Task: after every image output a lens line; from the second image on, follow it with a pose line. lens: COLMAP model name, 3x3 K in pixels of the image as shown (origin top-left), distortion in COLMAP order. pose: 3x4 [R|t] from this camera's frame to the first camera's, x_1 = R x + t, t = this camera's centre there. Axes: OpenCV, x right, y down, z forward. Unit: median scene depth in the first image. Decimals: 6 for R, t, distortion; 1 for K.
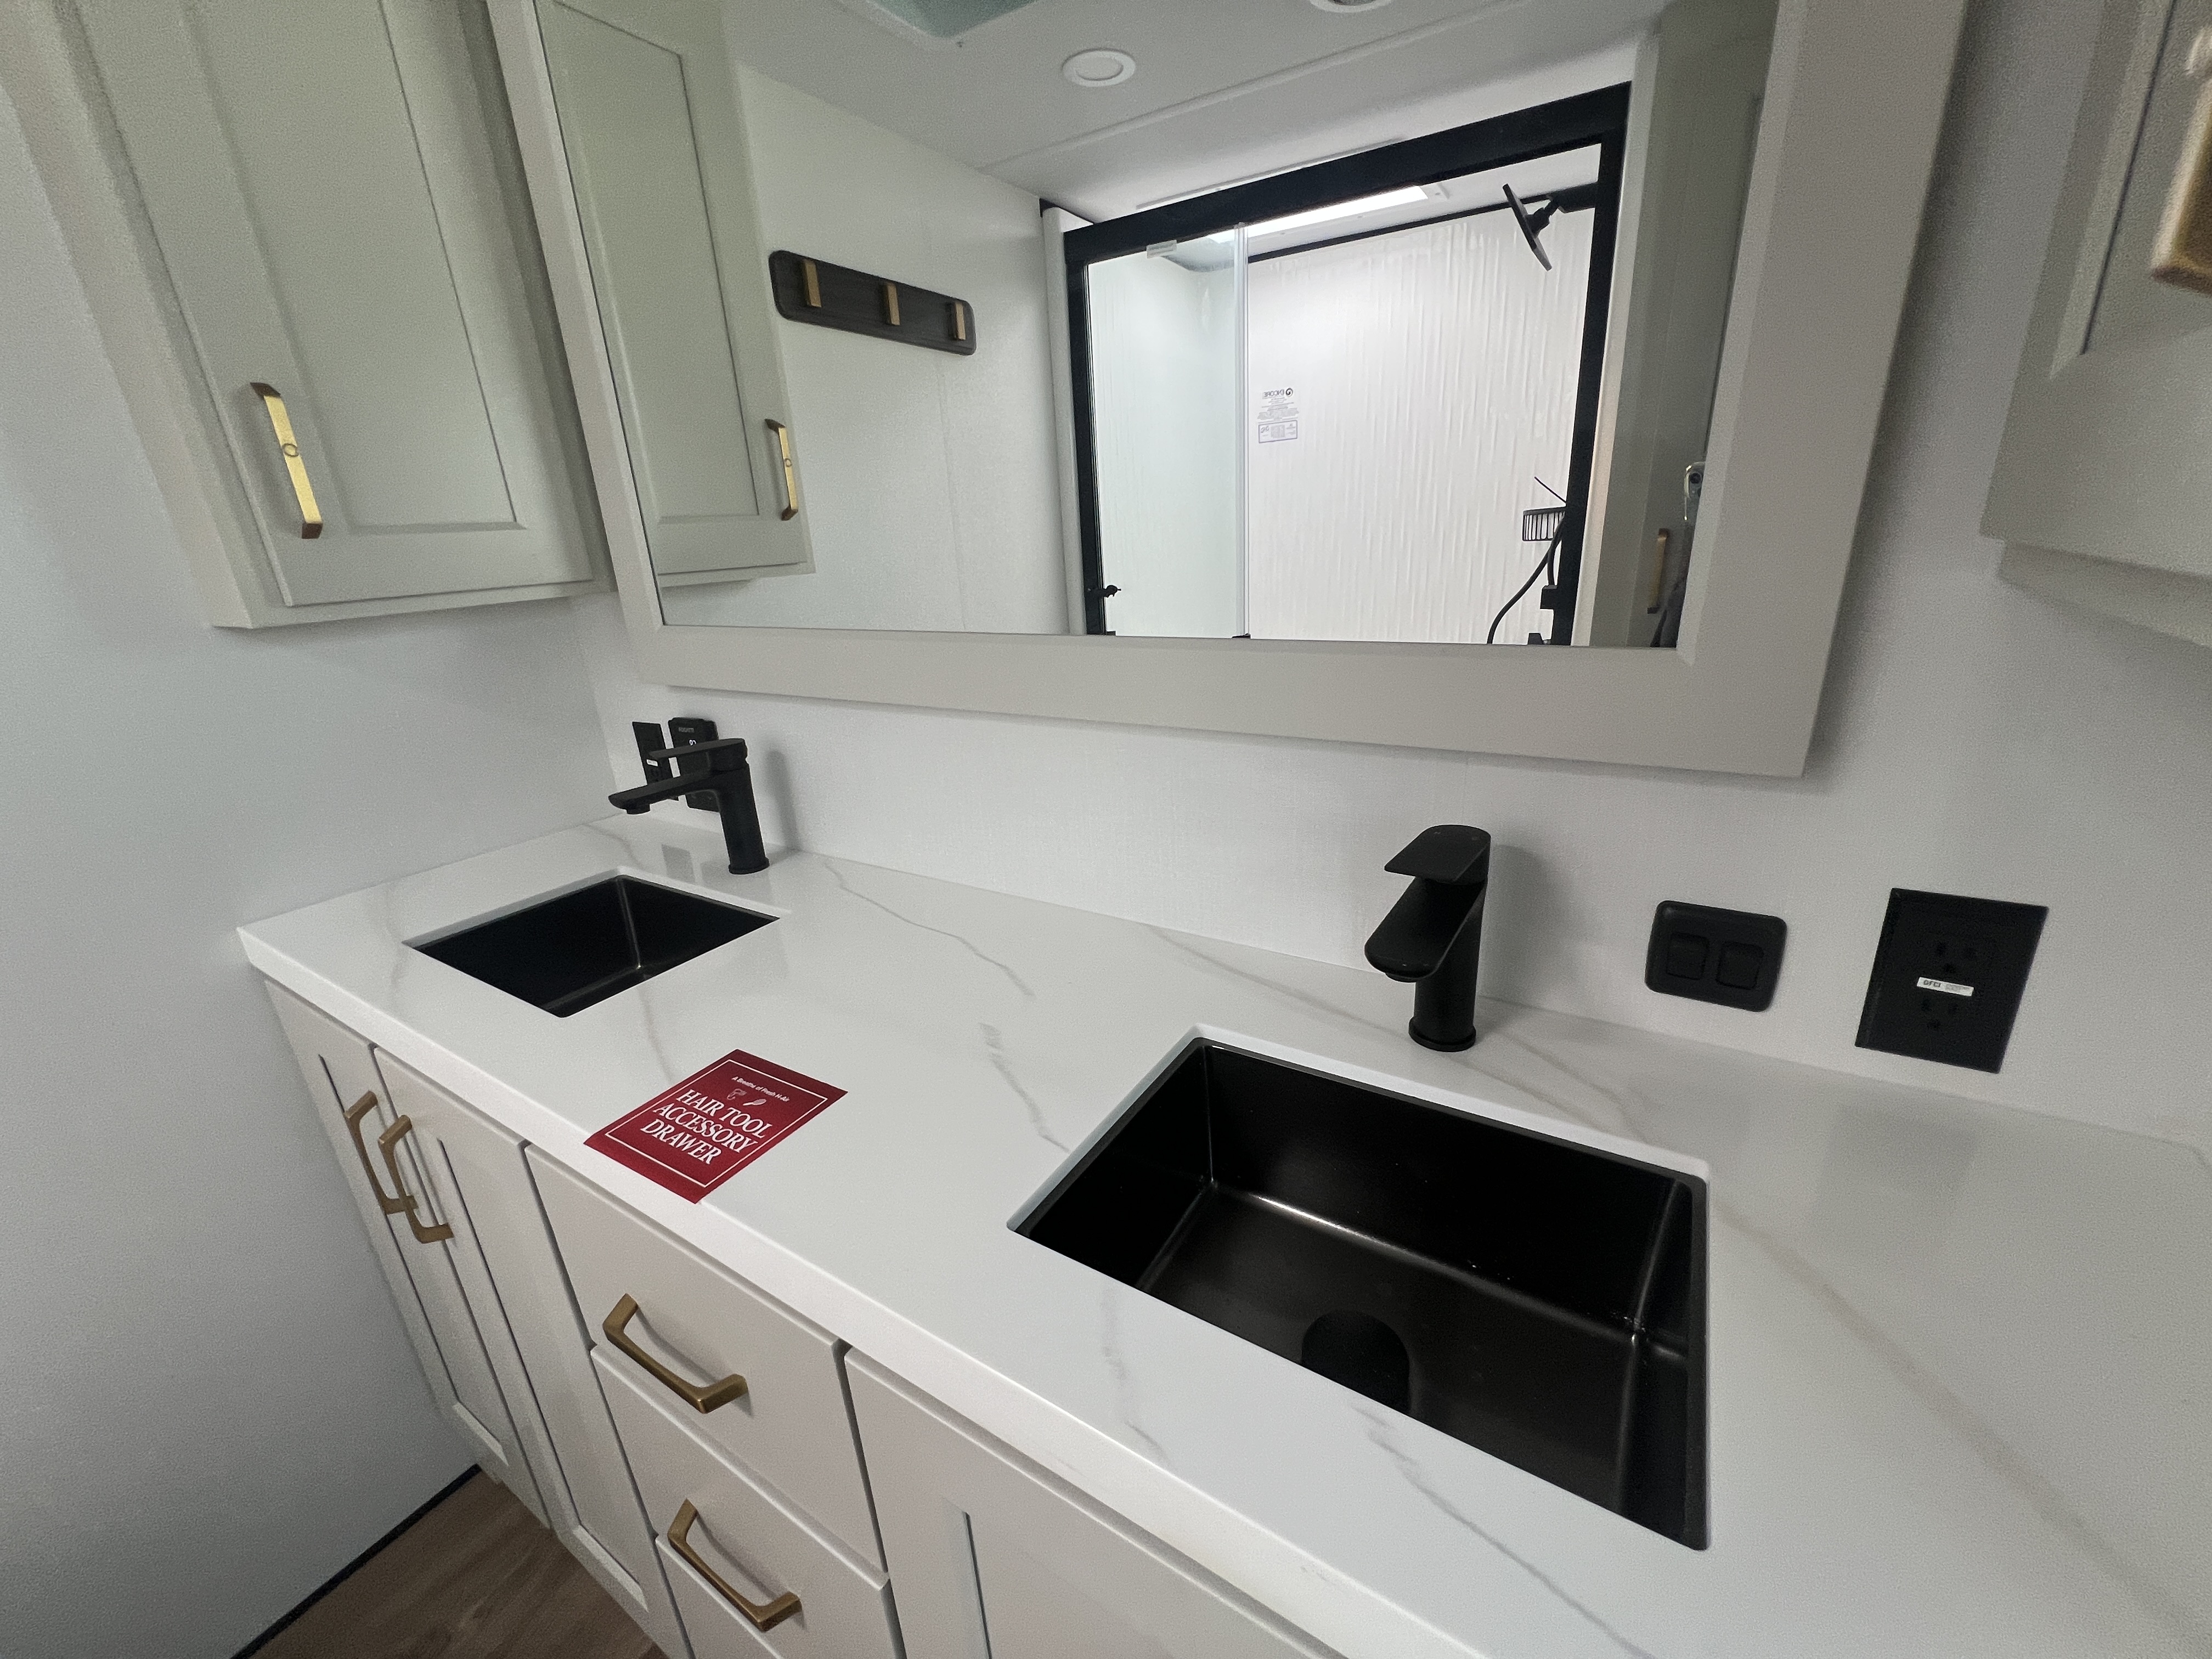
lens RADIAL K [[886.0, 0, 1097.8], [0, 886.0, 829.5], [0, 0, 1]] dist [0.000219, -0.000483]
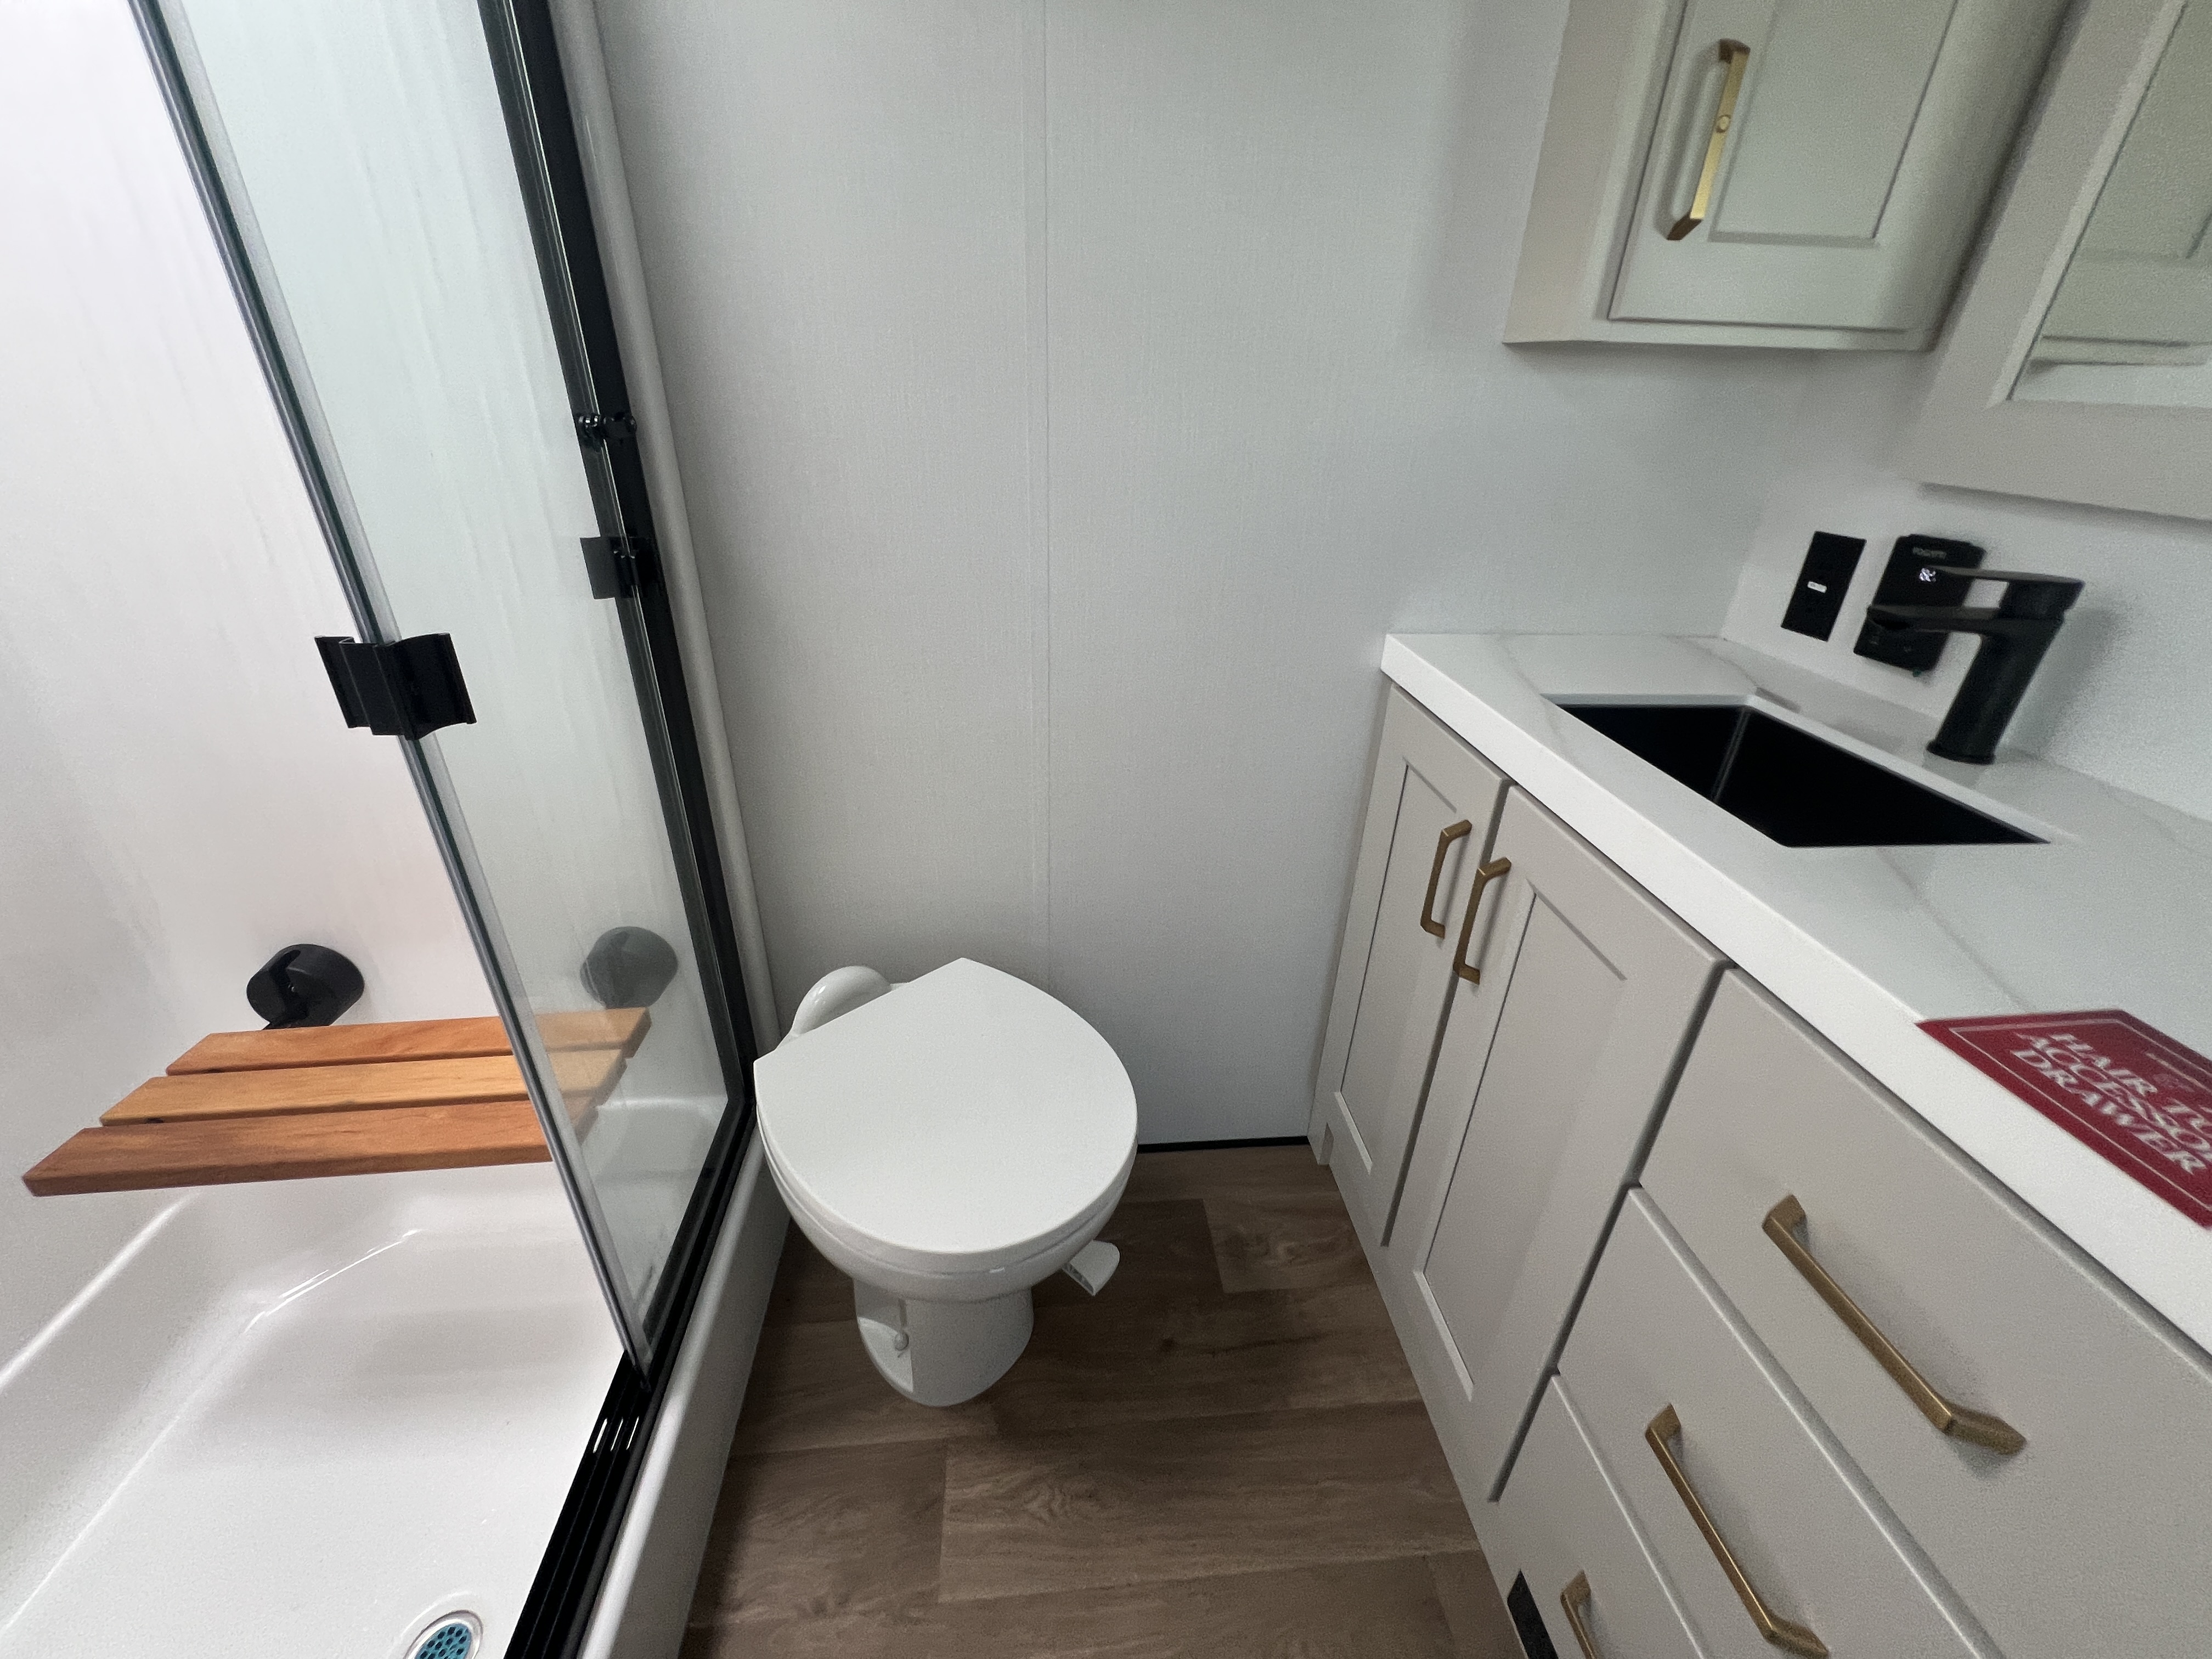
lens RADIAL K [[886.0, 0, 1103.7], [0, 886.0, 828.1], [0, 0, 1]] dist [0.000219, -0.000483]
pose [[0.609439, 0.430889, -0.665522, -0.389595], [-0.320389, 0.901677, 0.290396, 0.139686], [0.725214, 0.036247, 0.687569, -0.022524]]
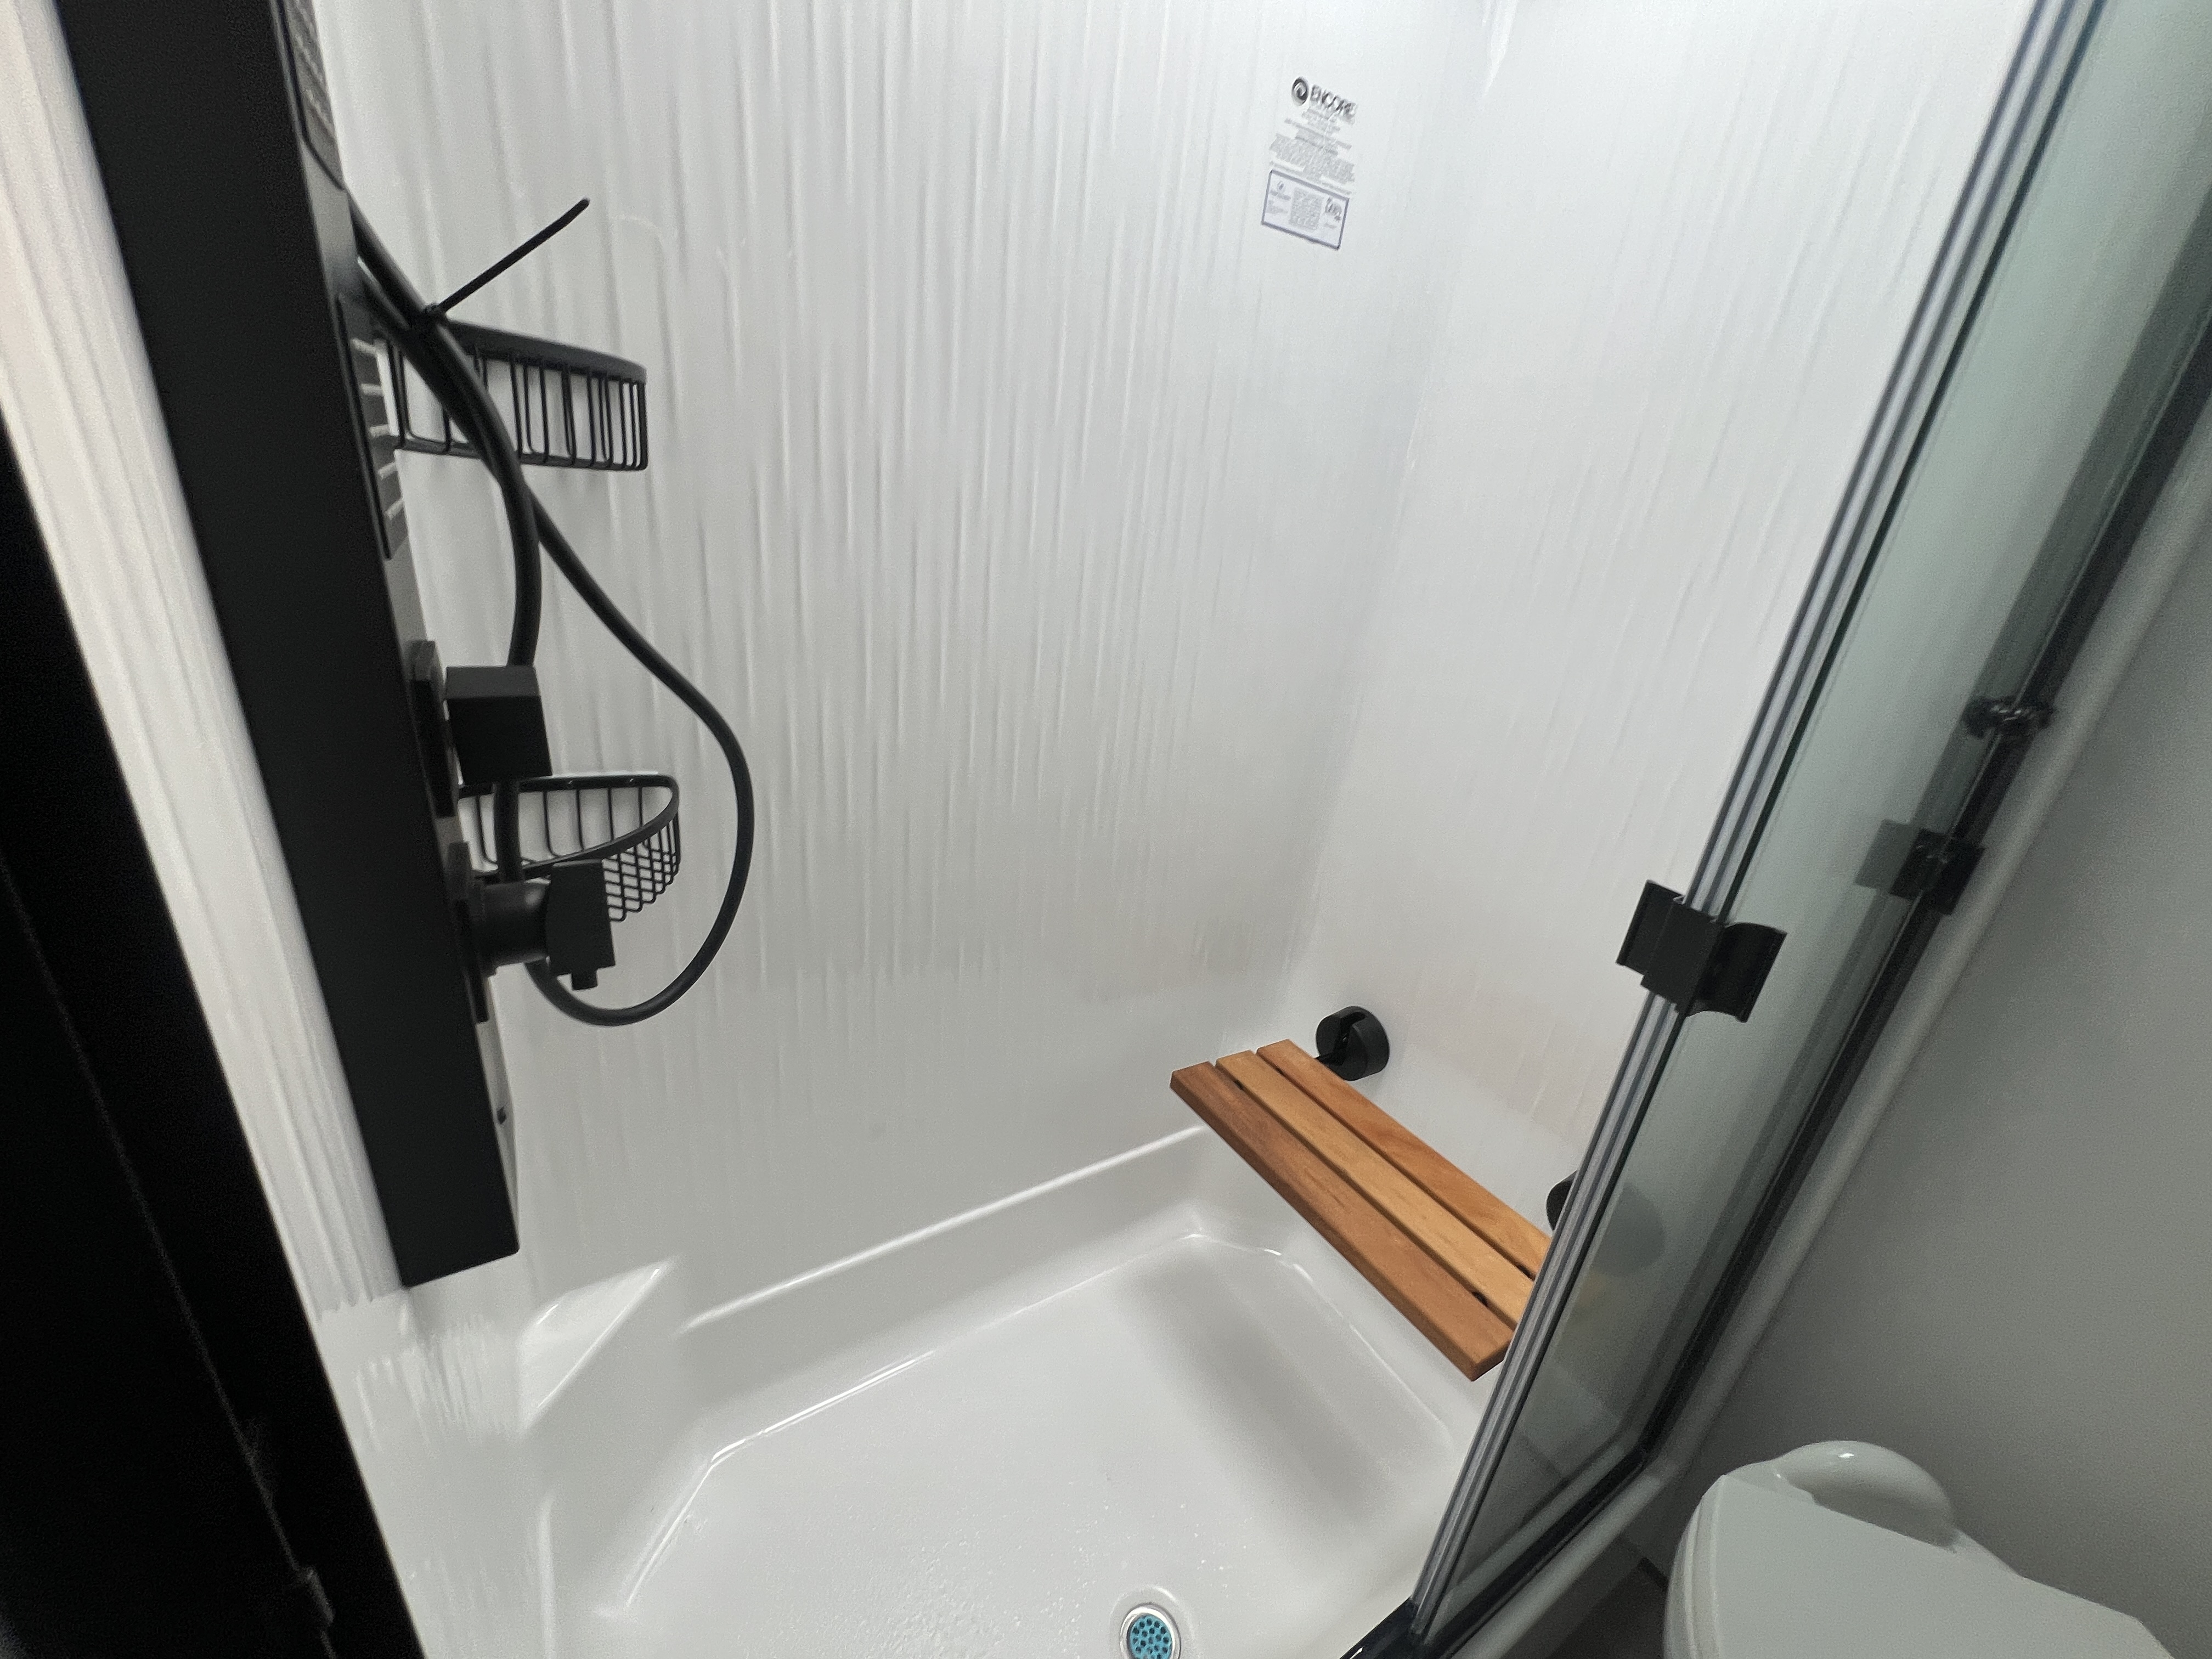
lens RADIAL K [[886.0, 0, 1105.3], [0, 886.0, 815.5], [0, 0, 1]] dist [0.000219, -0.000483]
pose [[-0.424311, 0.349352, -0.835412, -0.528456], [-0.372639, 0.773474, 0.512717, 0.163262], [0.825288, 0.528859, -0.198011, -0.221364]]
